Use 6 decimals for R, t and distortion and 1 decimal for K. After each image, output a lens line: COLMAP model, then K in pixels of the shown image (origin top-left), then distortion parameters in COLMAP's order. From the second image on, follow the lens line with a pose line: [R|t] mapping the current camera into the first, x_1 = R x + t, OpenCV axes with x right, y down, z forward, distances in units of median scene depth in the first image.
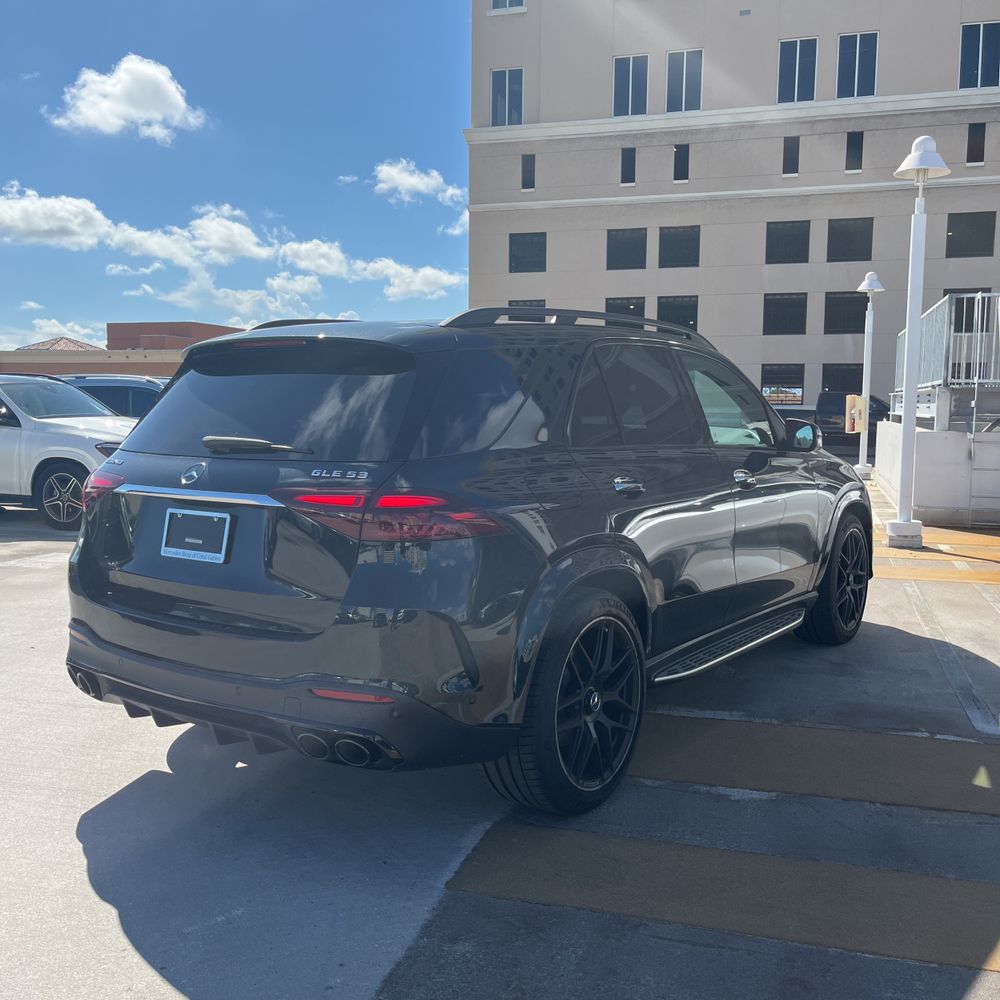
lens RADIAL K [[1029.4, 0, 498.0], [0, 1029.4, 519.8], [0, 0, 1]] dist [0.005298, 0.024725]
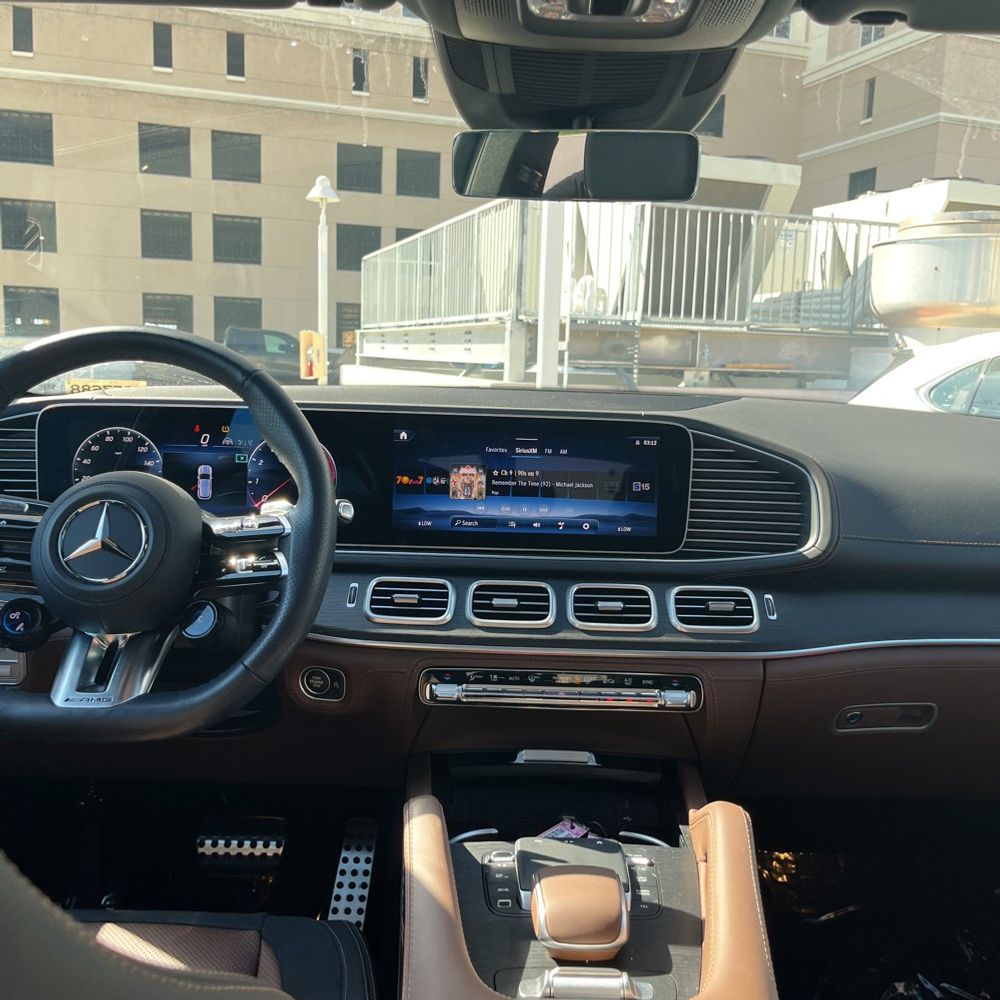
lens RADIAL K [[1005.5, 0, 522.0], [0, 1005.5, 514.7], [0, 0, 1]] dist [0.016137, -0.029746]
pose [[0.802469, -0.071909, 0.592345, 0.003531], [0.038182, 0.996866, 0.069289, -0.026937], [-0.595470, -0.032986, 0.802700, 0.272106]]
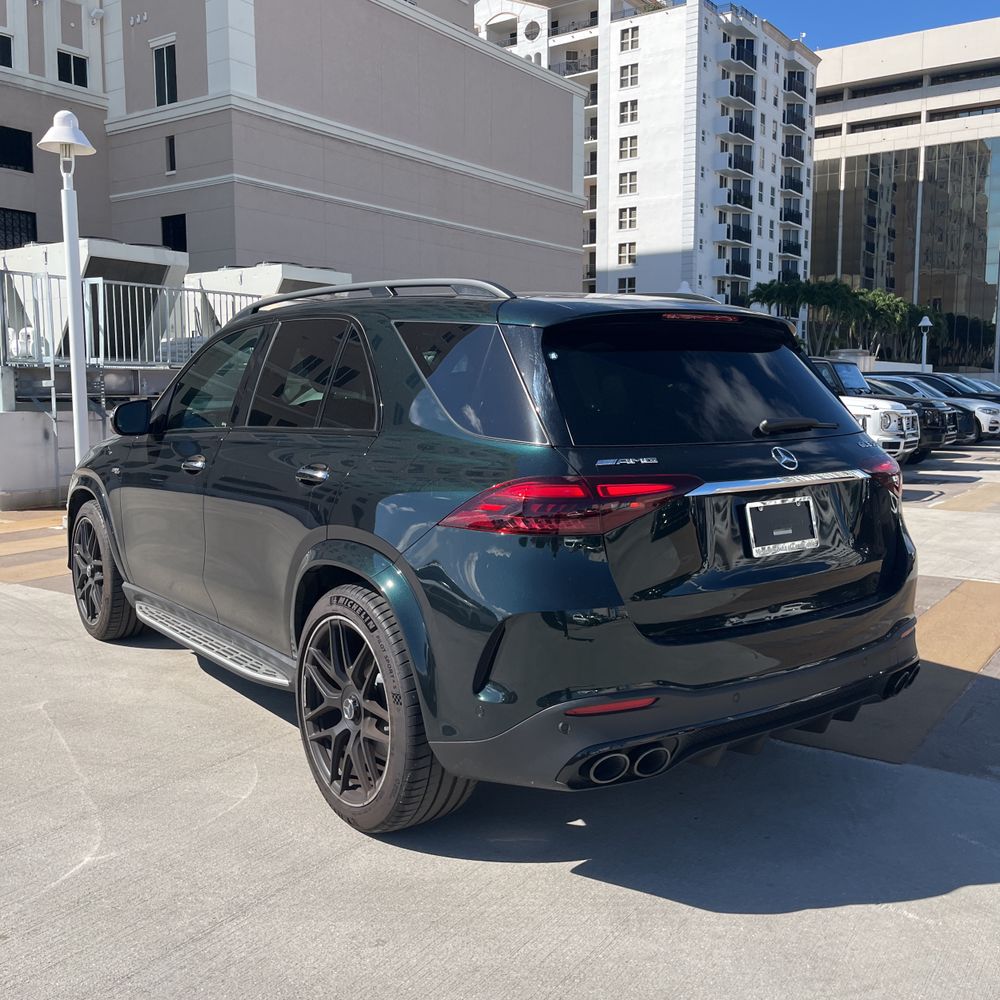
lens RADIAL K [[1023.5, 0, 486.8], [0, 1023.5, 502.1], [0, 0, 1]] dist [0.051573, -0.046879]
pose [[0.298467, -0.112533, 0.947762, -0.233255], [0.110292, 0.990439, 0.082867, -0.020967], [-0.948026, 0.079798, 0.308025, 0.181156]]
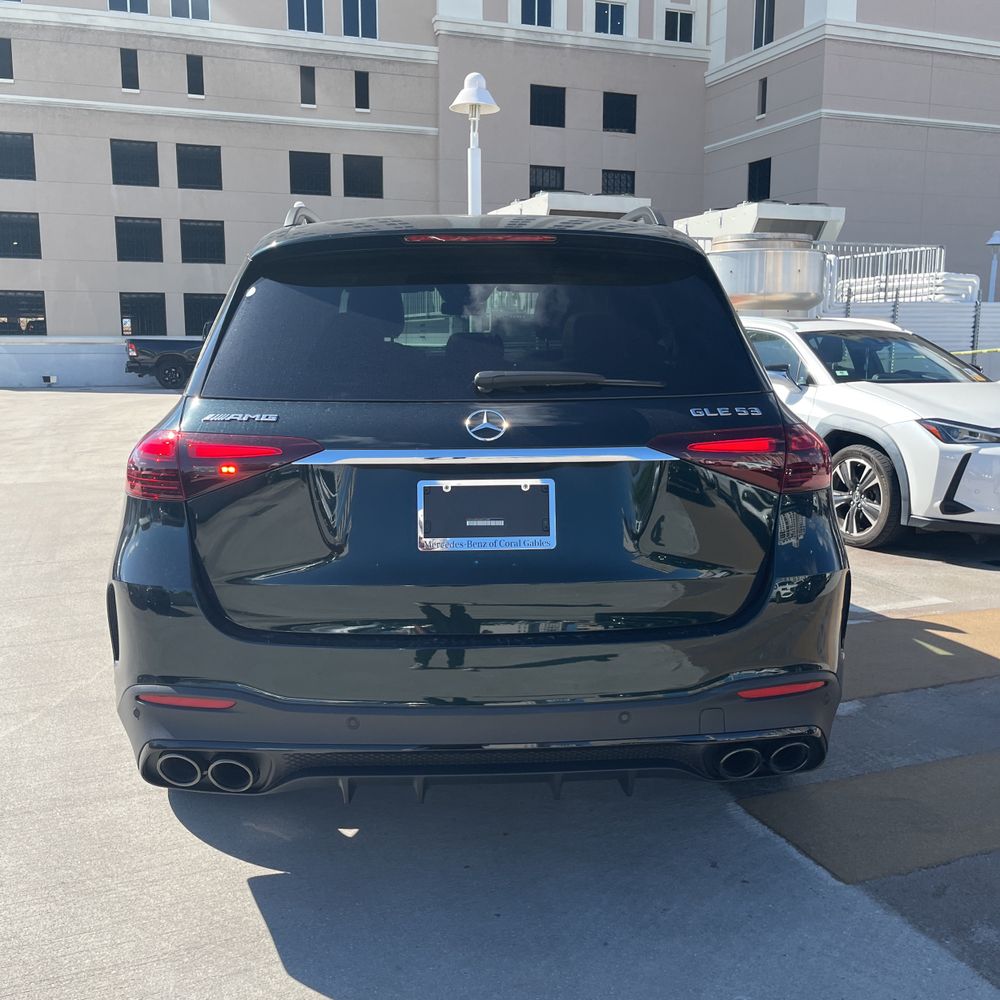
lens RADIAL K [[1011.9, 0, 491.1], [0, 1011.9, 504.0], [0, 0, 1]] dist [0.081237, -0.110170]
pose [[0.786661, -0.106817, 0.608075, -0.132802], [0.075177, 0.994163, 0.077383, -0.008463], [-0.612791, -0.015161, 0.790099, 0.086734]]
